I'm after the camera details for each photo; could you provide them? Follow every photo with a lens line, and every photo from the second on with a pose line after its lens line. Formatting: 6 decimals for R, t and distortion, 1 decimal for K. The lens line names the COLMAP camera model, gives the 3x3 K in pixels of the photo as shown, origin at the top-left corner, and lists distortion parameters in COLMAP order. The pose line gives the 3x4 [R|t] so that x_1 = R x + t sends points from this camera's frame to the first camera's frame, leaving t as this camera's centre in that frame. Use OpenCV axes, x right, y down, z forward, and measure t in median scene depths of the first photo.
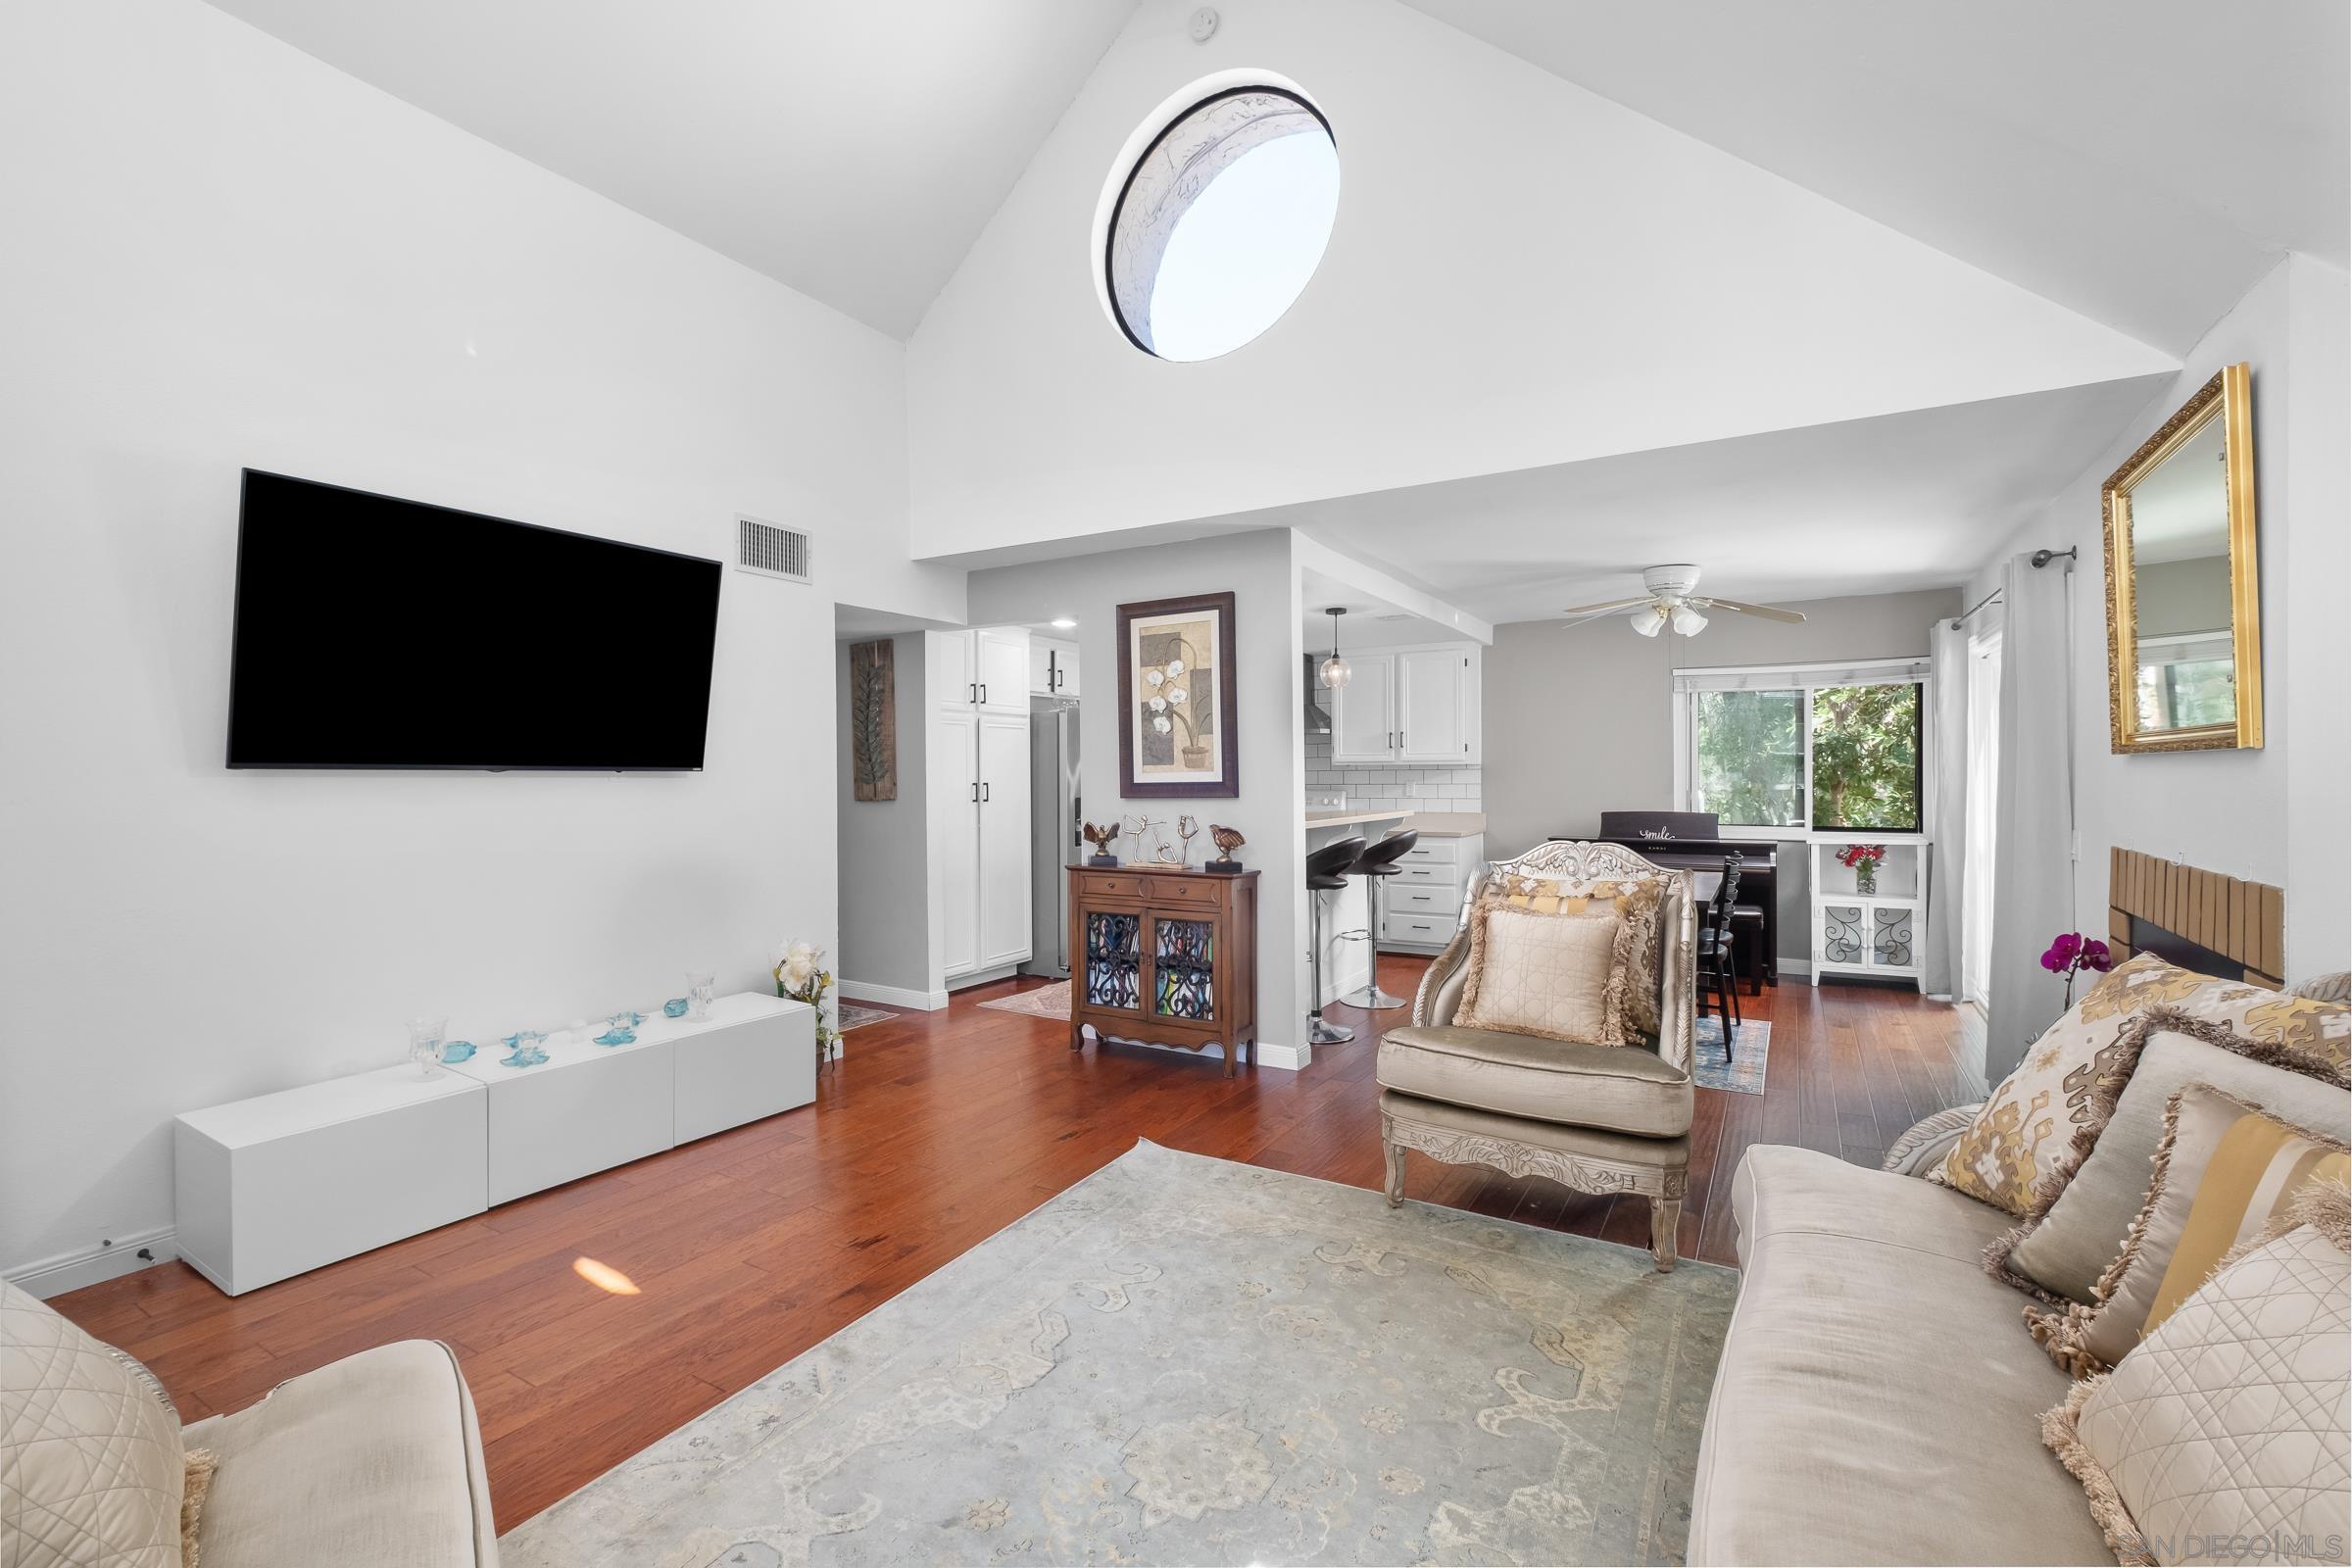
lens RADIAL K [[1002.3, 0, 1177.6], [0, 1002.3, 777.0], [0, 0, 1]] dist [-0.002177, -0.000173]
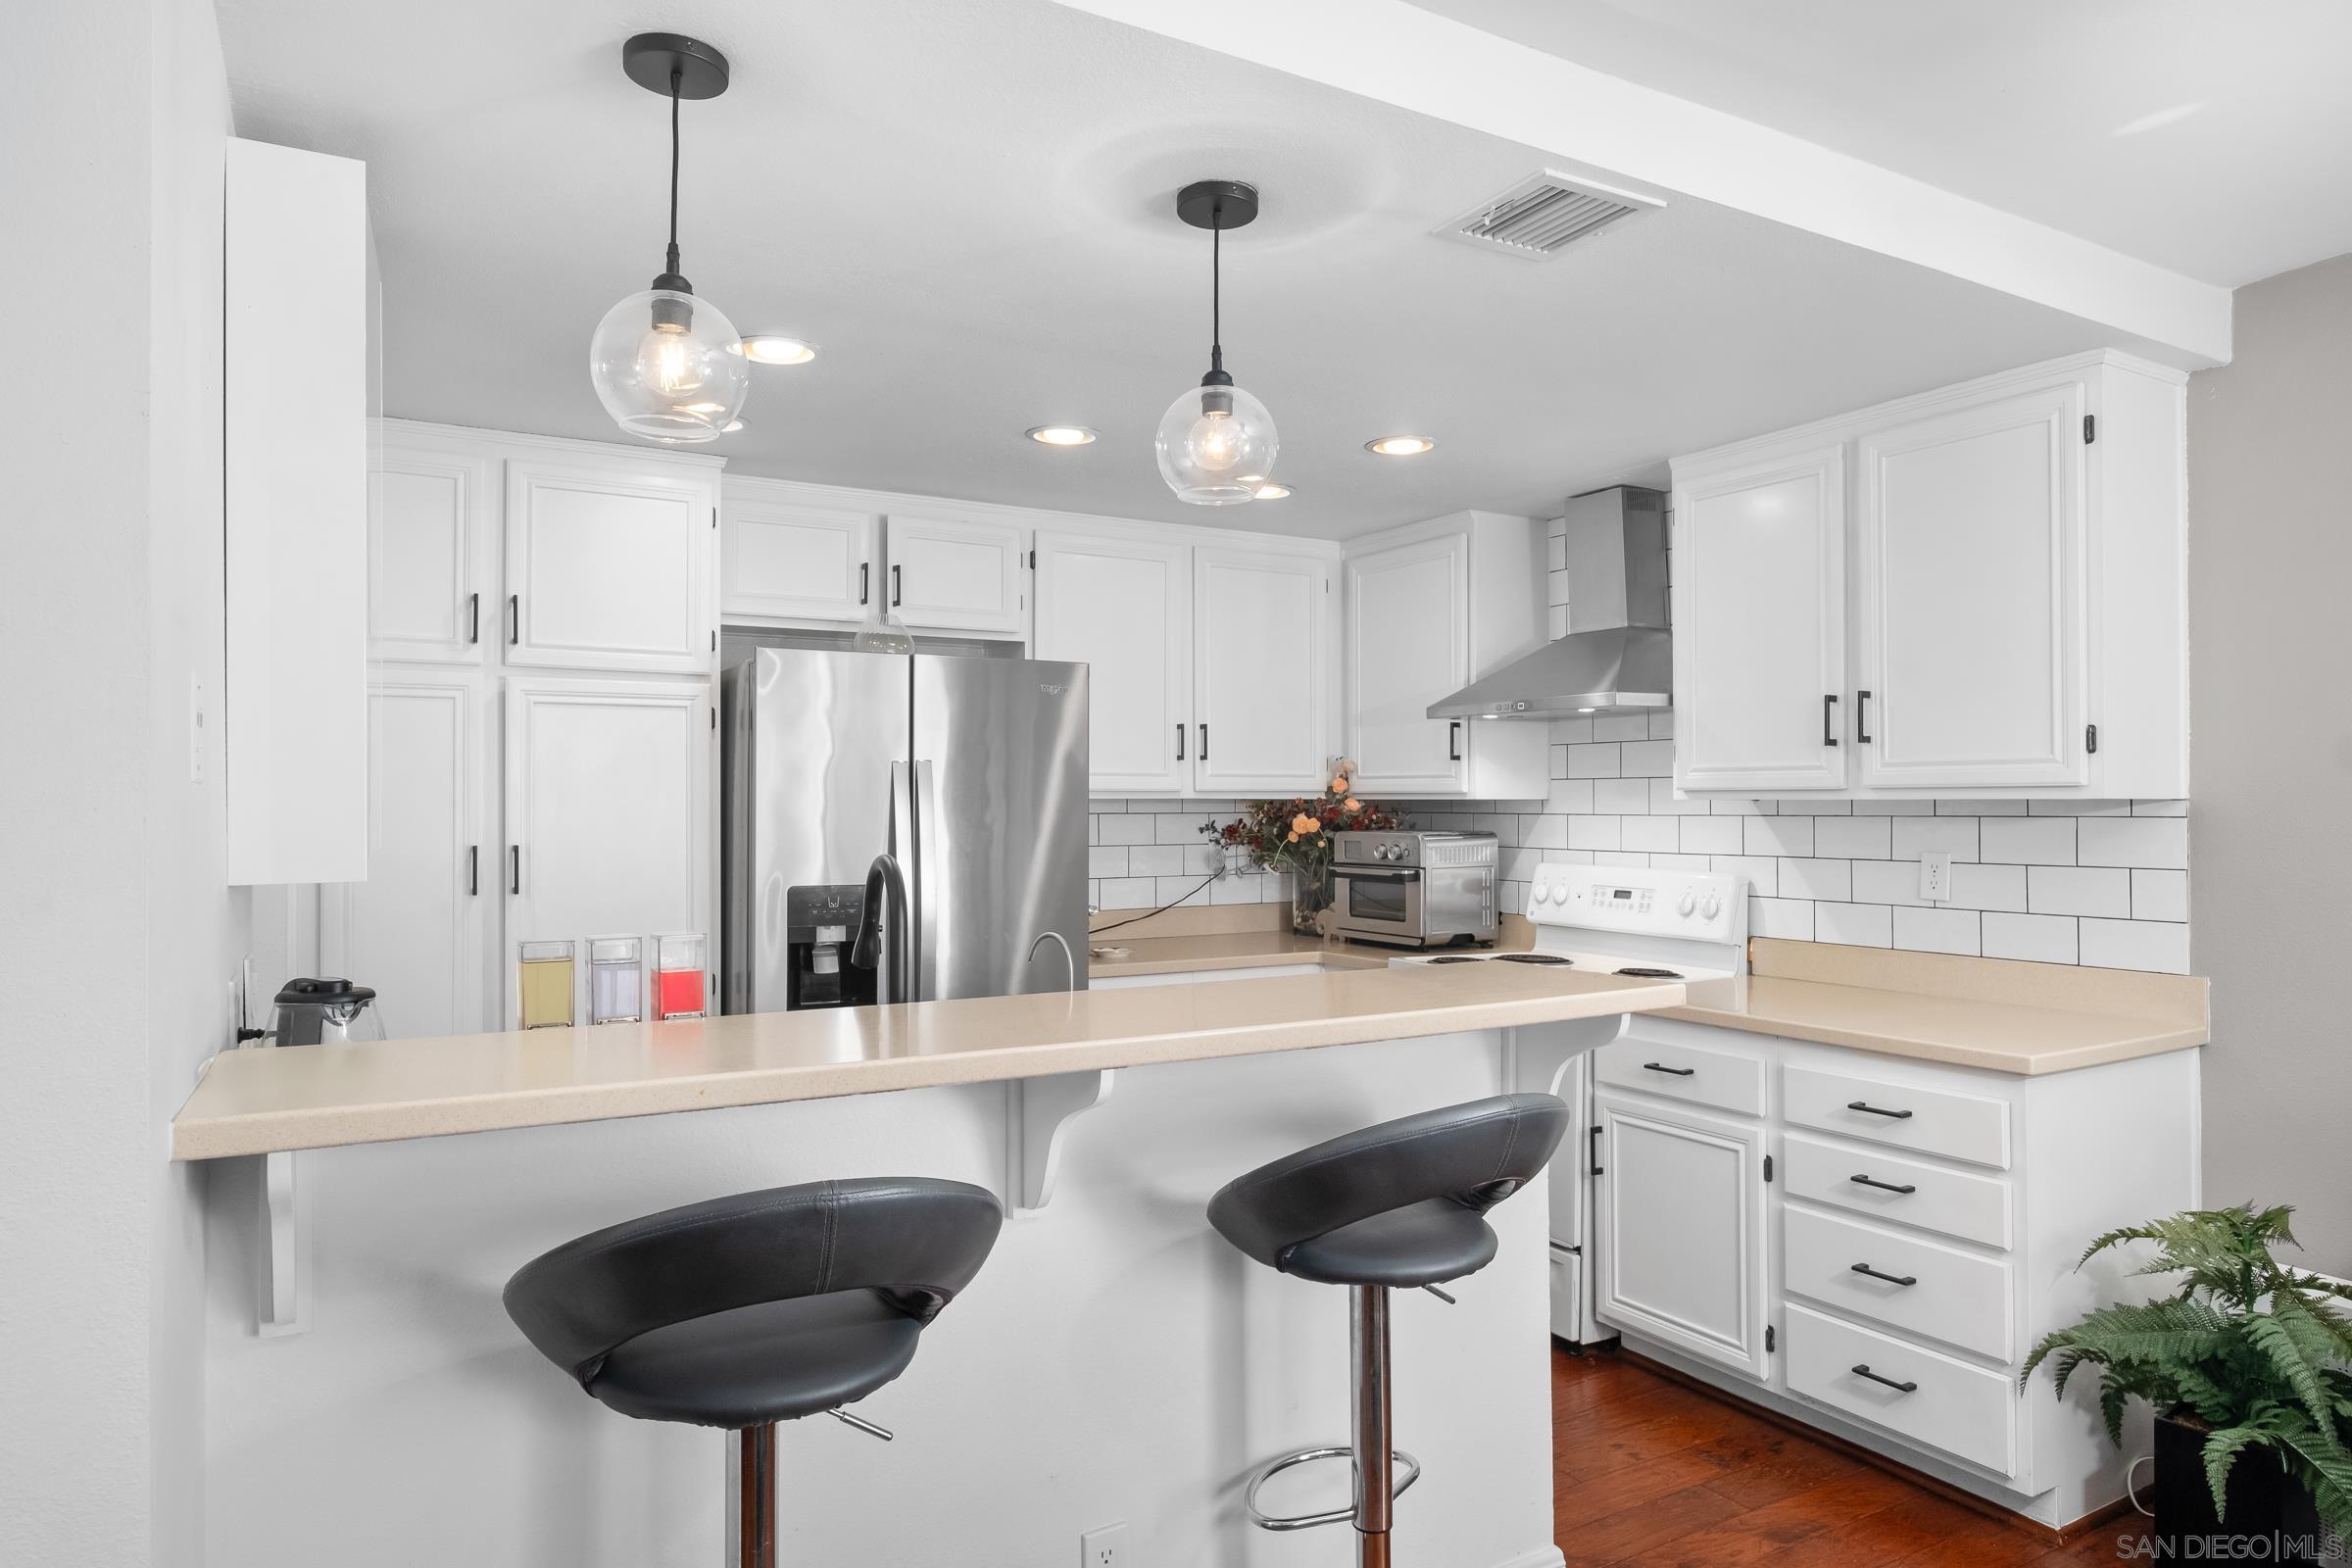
lens RADIAL K [[1423.7, 0, 1186.6], [0, 1423.7, 788.3], [0, 0, 1]] dist [-0.013633, -0.000427]
pose [[0.877370, -0.002769, -0.479806, 0.304449], [-0.003237, 0.999926, -0.011690, -0.012447], [0.479803, 0.011810, 0.877297, 0.641847]]
